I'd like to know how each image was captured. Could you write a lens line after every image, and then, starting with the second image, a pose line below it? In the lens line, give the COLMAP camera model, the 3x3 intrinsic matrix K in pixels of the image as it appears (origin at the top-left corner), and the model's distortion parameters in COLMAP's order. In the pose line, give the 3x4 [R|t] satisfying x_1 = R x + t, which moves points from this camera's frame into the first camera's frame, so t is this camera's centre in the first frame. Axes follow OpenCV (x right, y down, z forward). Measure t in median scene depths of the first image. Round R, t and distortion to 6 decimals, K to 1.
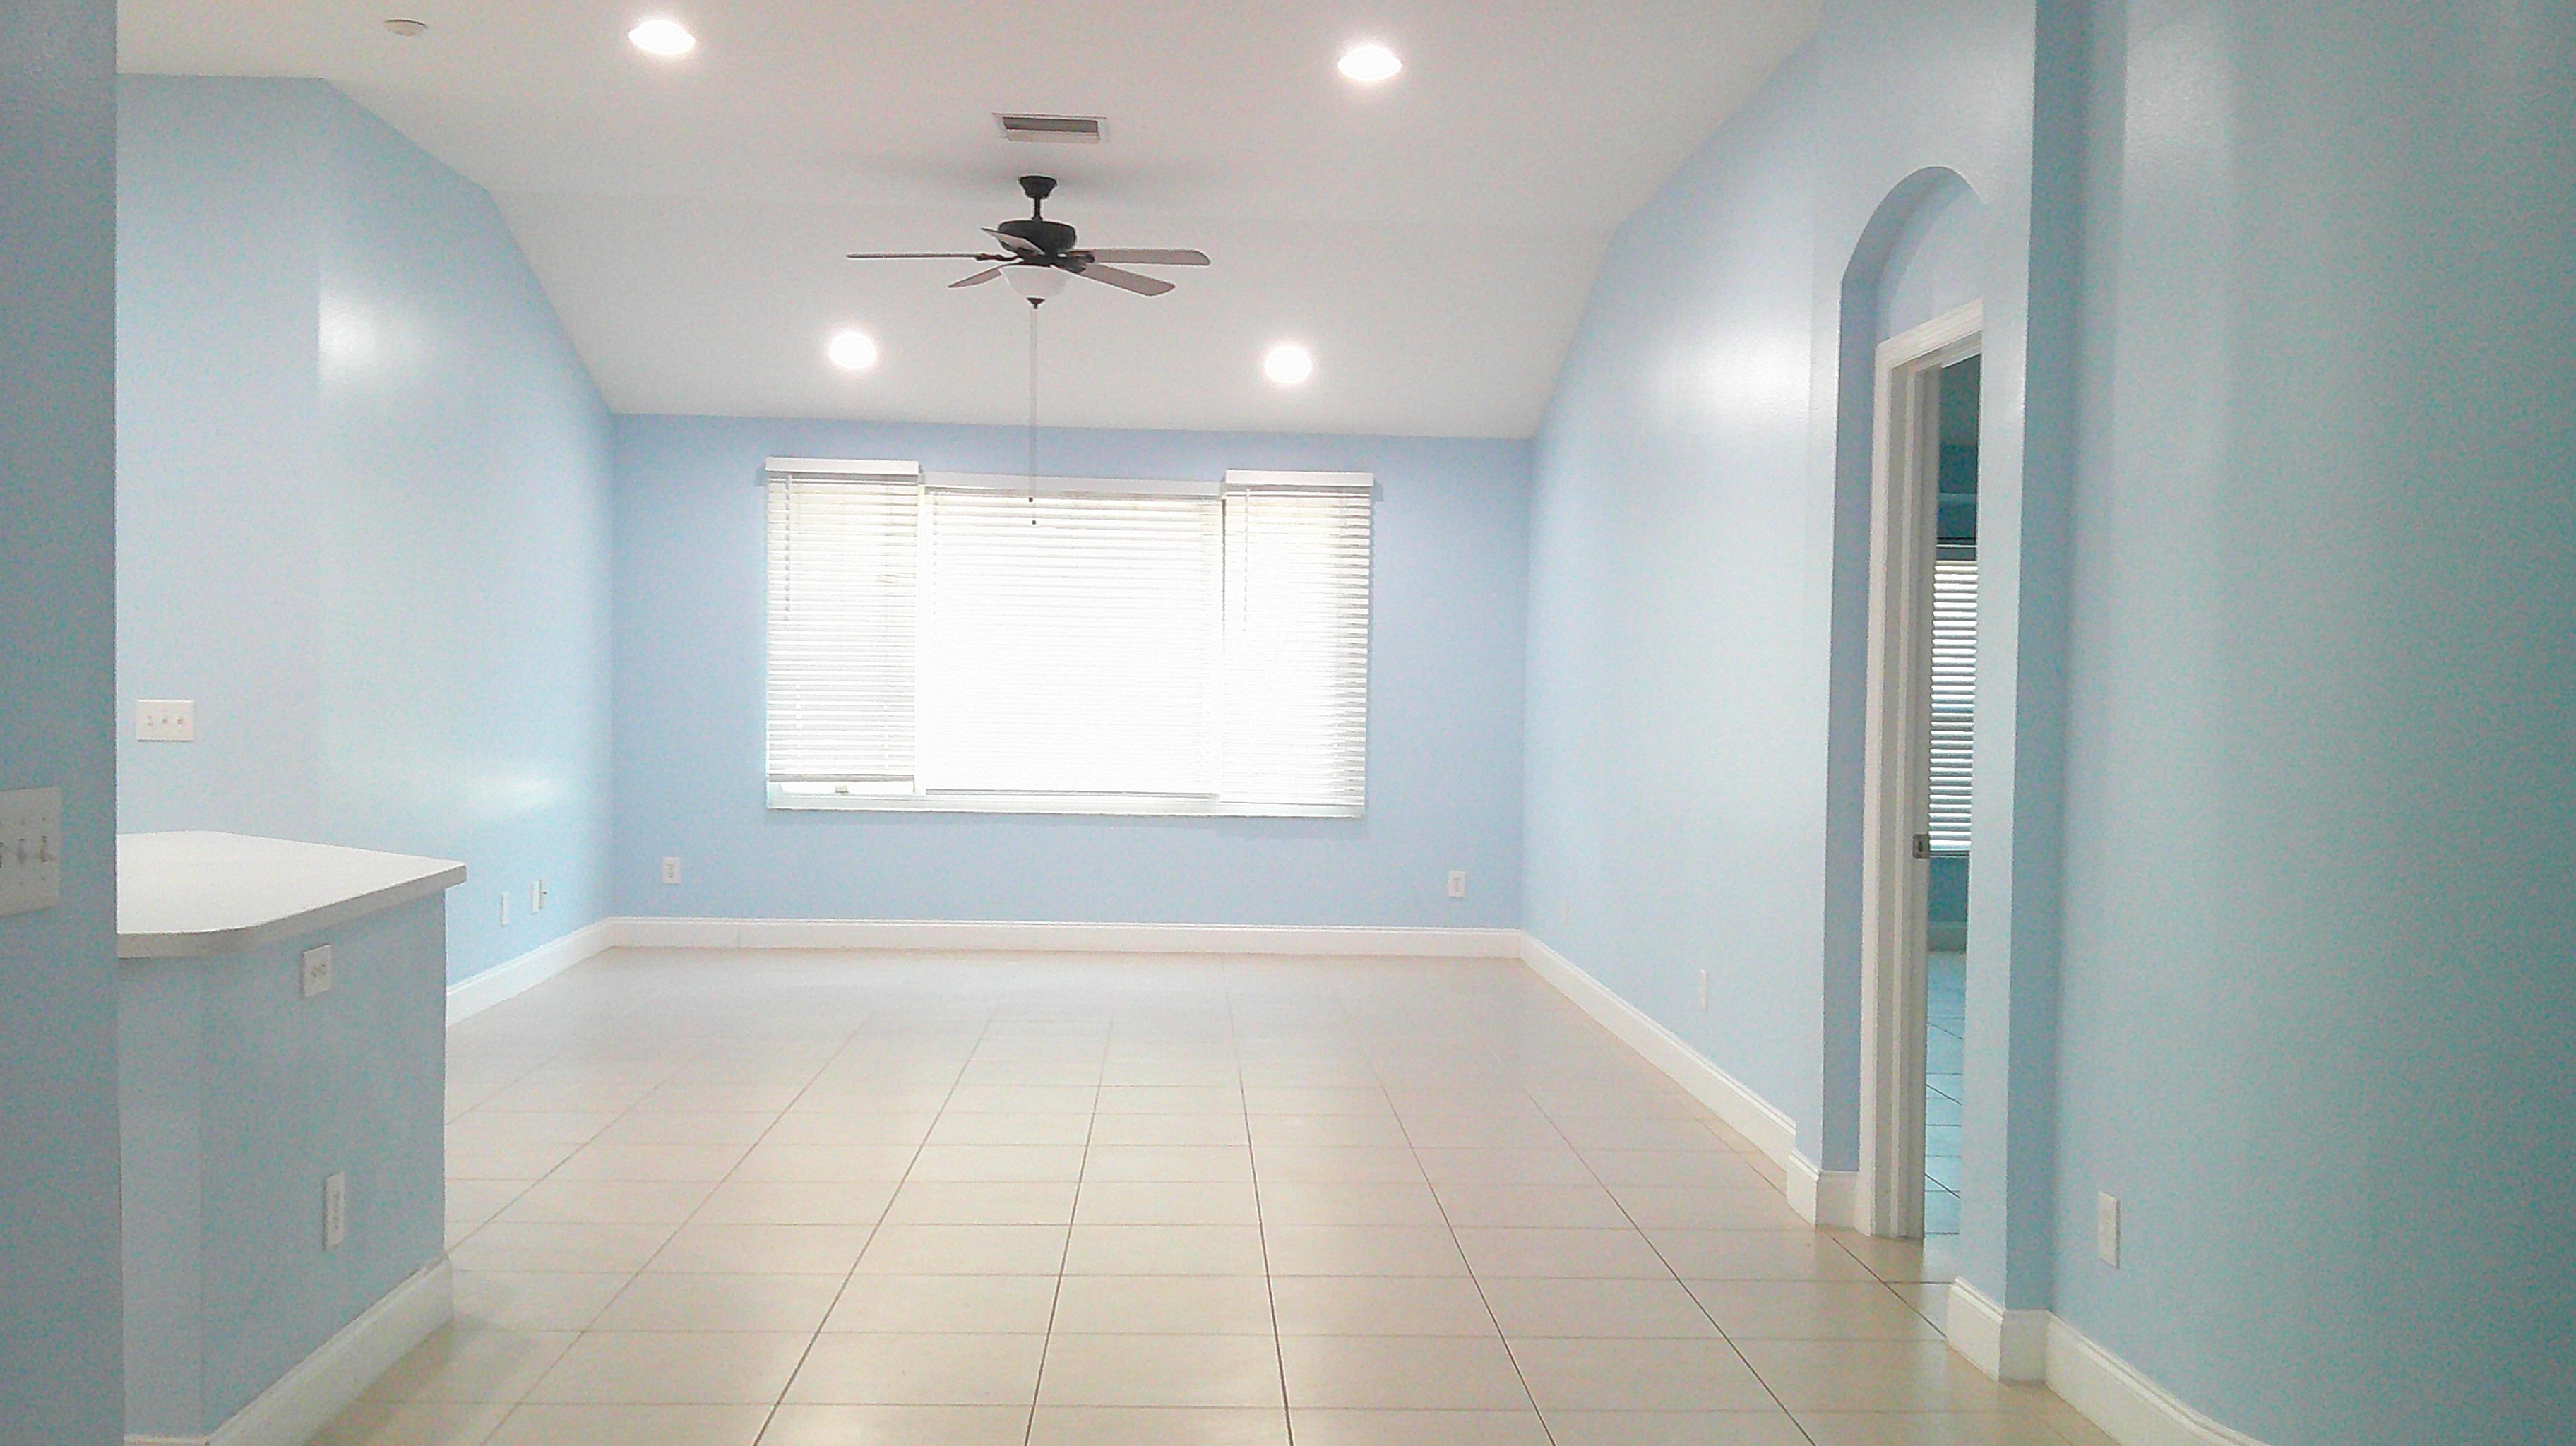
lens RADIAL K [[2259.1, 0, 1282.2], [0, 2259.1, 742.7], [0, 0, 1]] dist [0.100920, -0.293908]
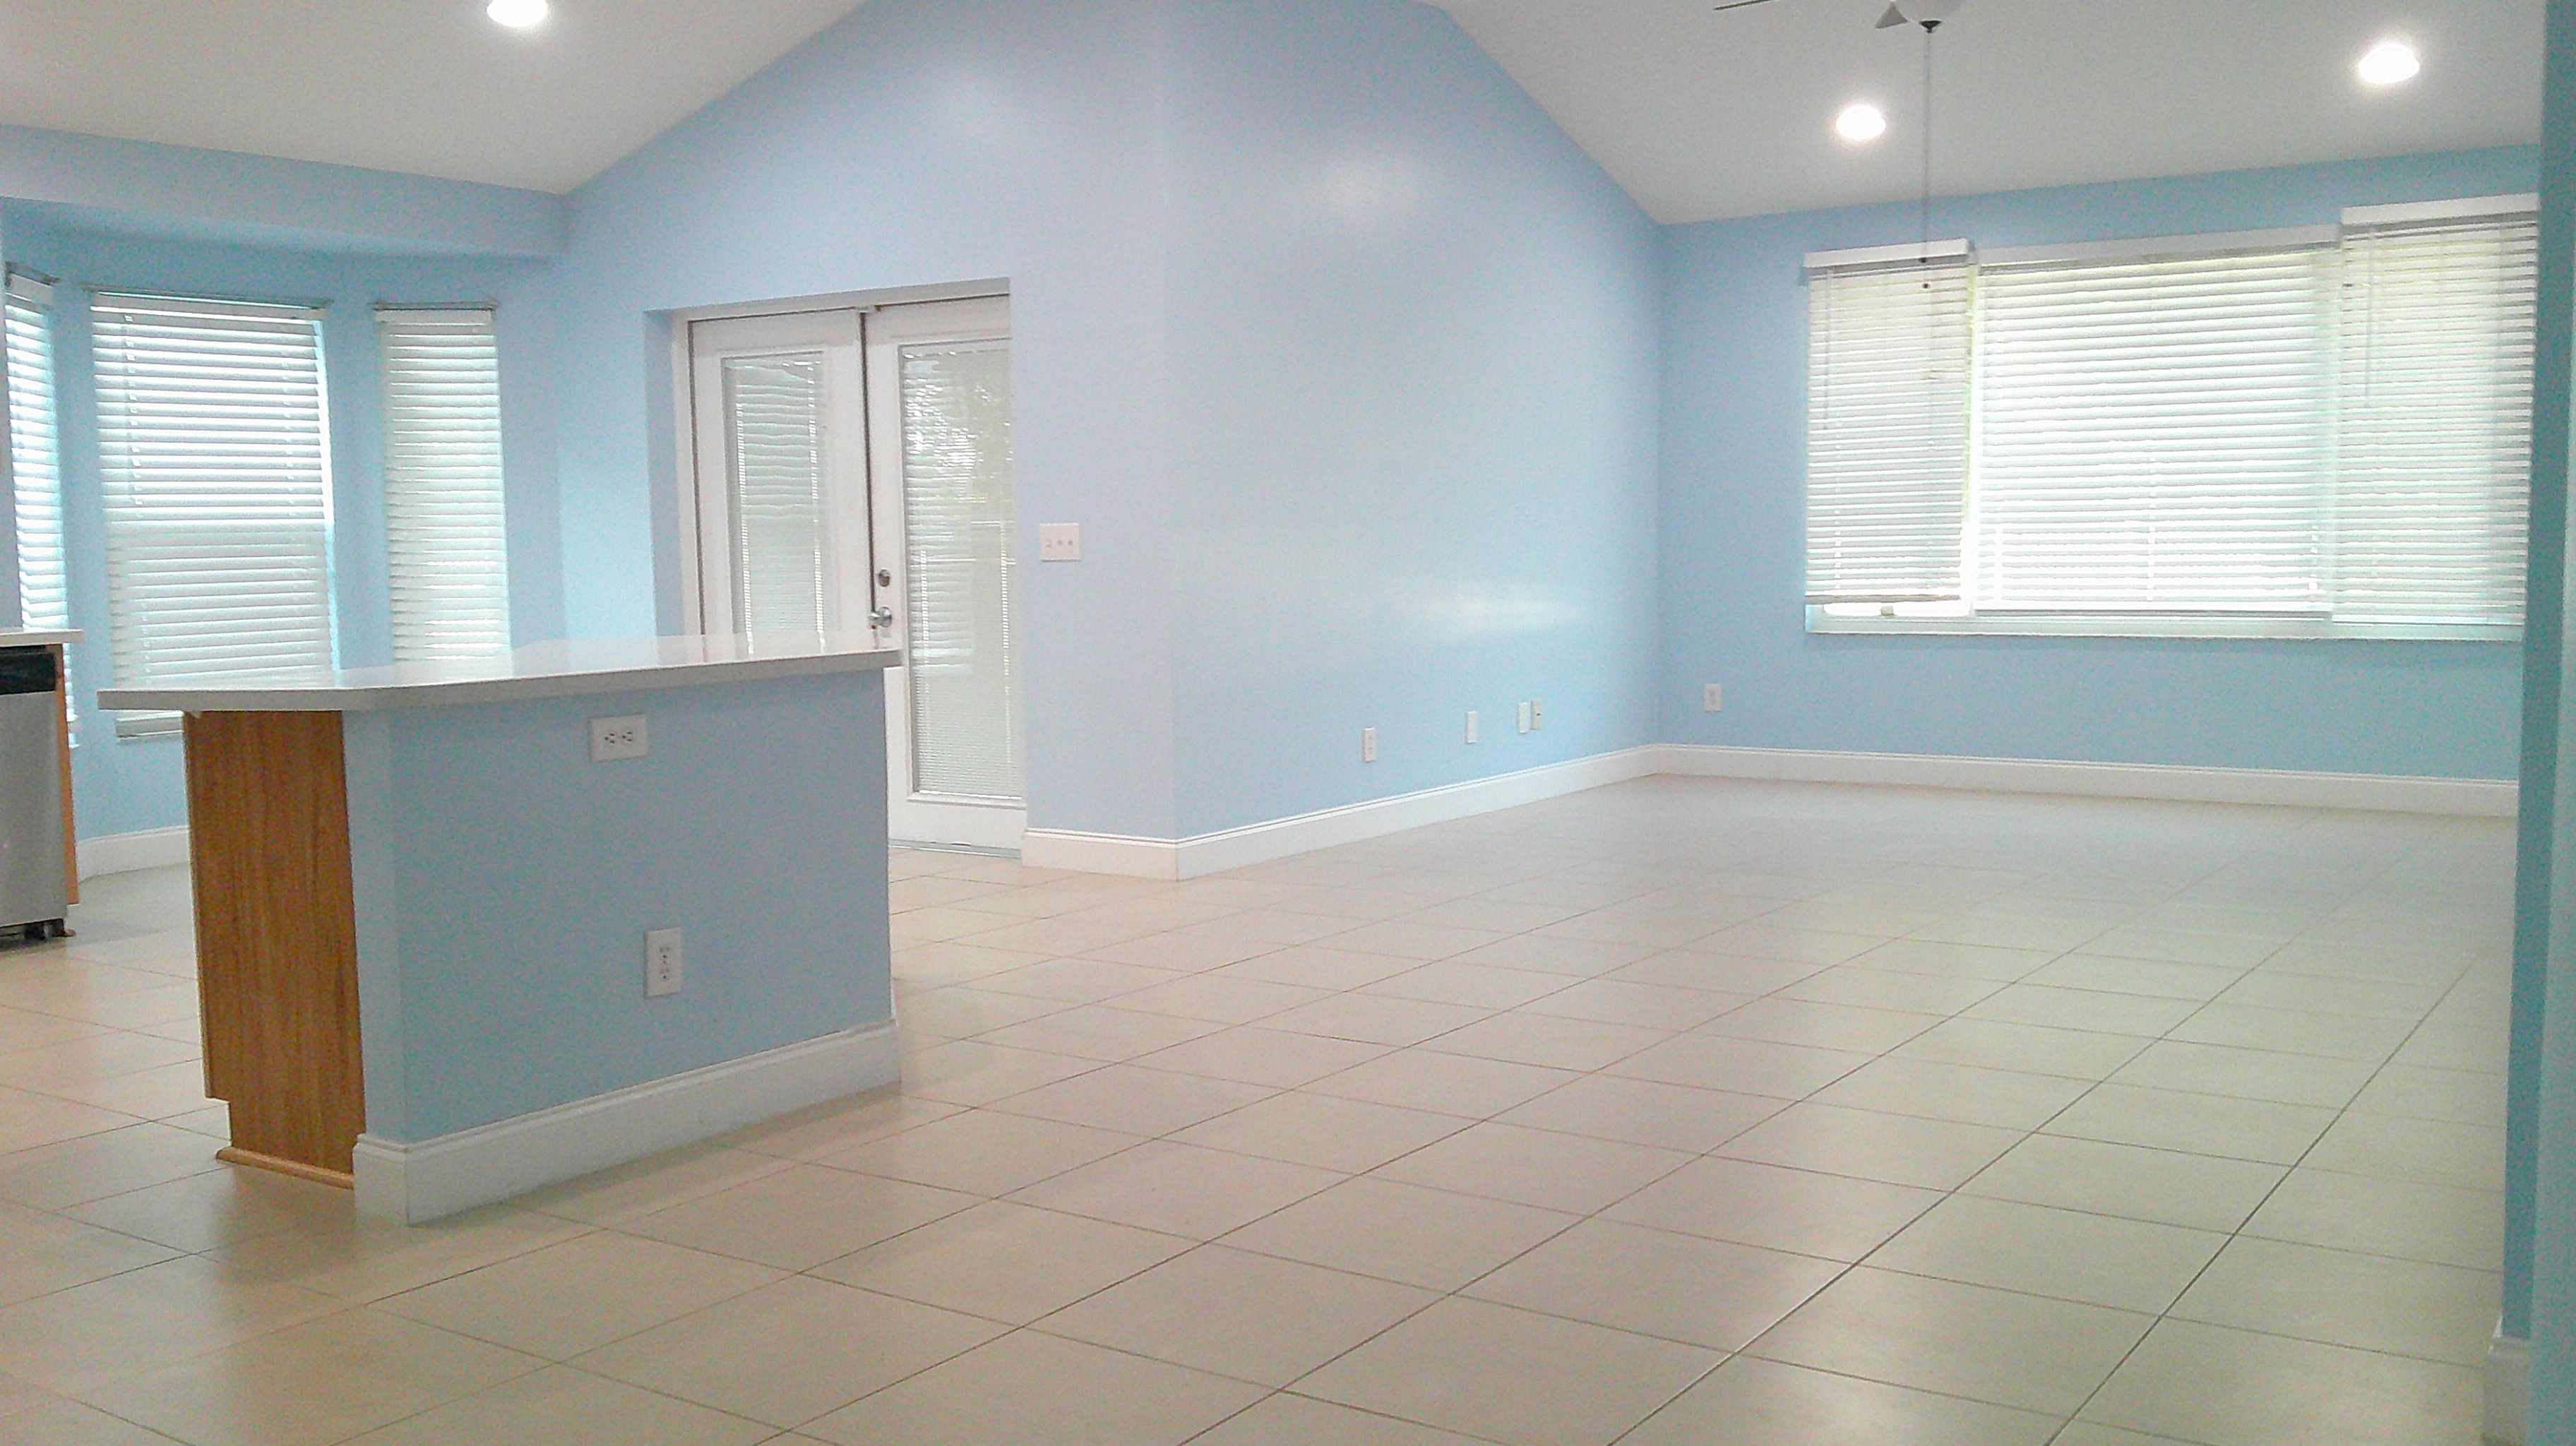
lens RADIAL K [[2259.1, 0, 1282.2], [0, 2259.1, 742.7], [0, 0, 1]] dist [0.100920, -0.293908]
pose [[0.791185, 0.024326, -0.611092, 0.176084], [0.015074, 0.998129, 0.059250, 0.015571], [0.611391, -0.056089, 0.789339, 0.123859]]
